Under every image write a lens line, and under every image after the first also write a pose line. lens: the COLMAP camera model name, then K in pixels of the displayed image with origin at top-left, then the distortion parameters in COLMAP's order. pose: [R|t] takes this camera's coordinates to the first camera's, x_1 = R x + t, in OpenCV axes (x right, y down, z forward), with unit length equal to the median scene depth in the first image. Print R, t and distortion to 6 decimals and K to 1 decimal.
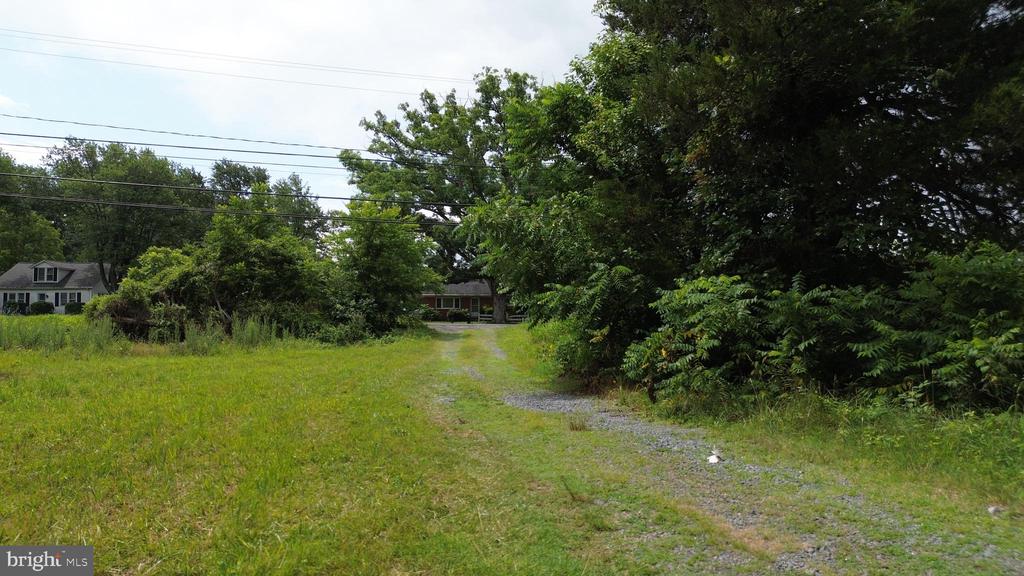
lens RADIAL K [[722.4, 0, 511.2], [0, 722.4, 293.9], [0, 0, 1]] dist [0.066679, -0.066207]
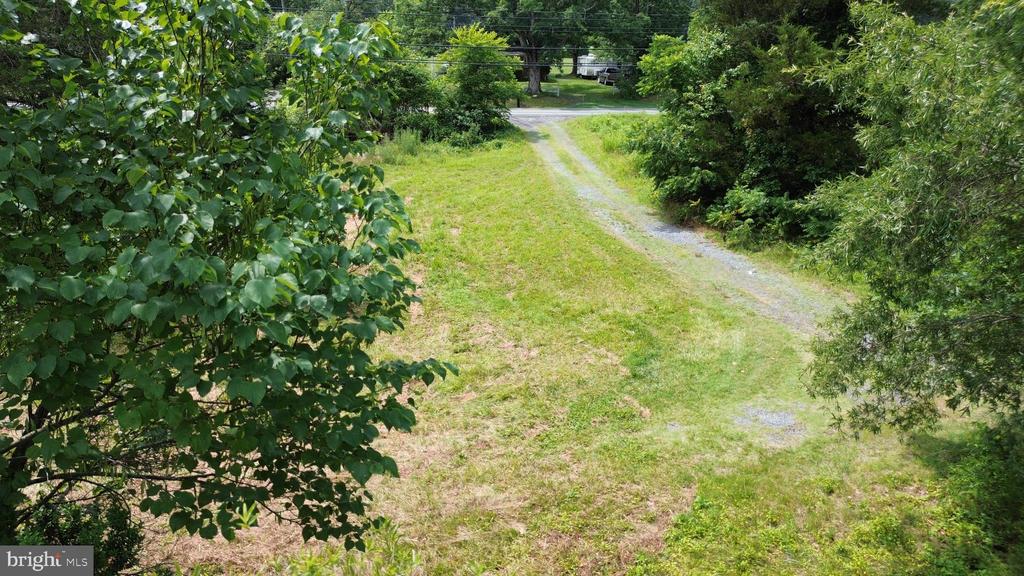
lens RADIAL K [[722.4, 0, 511.2], [0, 722.4, 293.9], [0, 0, 1]] dist [0.066679, -0.066207]
pose [[0.999706, -0.009096, 0.022489, -0.525821], [0.000213, 0.930299, 0.366801, -0.532580], [-0.024258, -0.366688, 0.930028, -1.234382]]
